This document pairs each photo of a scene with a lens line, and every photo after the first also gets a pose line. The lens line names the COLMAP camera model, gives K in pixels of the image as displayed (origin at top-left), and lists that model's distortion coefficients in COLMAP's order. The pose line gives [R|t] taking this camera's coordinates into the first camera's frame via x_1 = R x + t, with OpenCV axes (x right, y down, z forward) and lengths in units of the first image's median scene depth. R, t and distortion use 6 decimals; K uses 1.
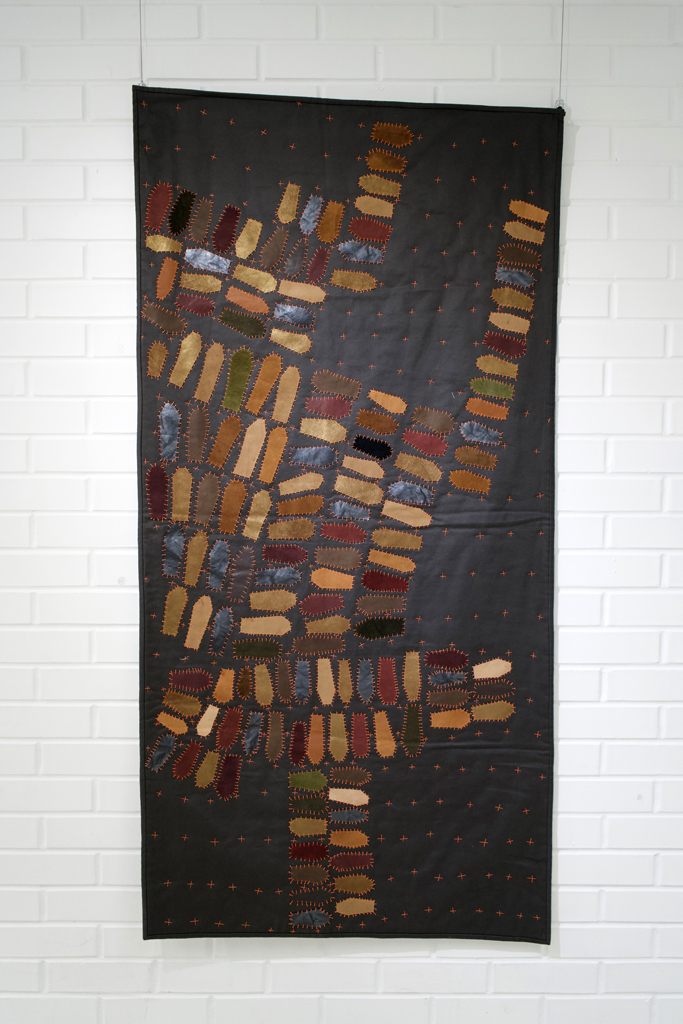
lens RADIAL K [[852.8, 0, 338.2], [0, 852.8, 508.6], [0, 0, 1]] dist [0.010530, -0.018628]
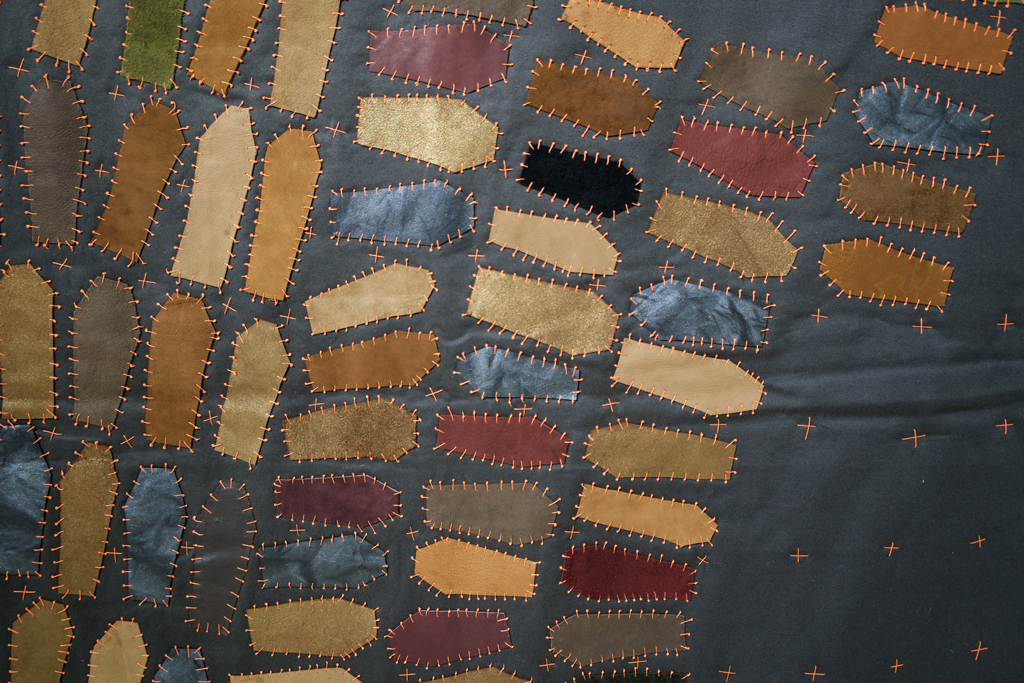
lens RADIAL K [[852.8, 0, 517.3], [0, 852.8, 351.5], [0, 0, 1]] dist [0.010530, -0.018628]
pose [[0.999150, -0.040002, 0.009995, 0.010380], [0.039113, 0.996248, 0.077205, -0.032300], [-0.013046, -0.076748, 0.996965, 0.665101]]
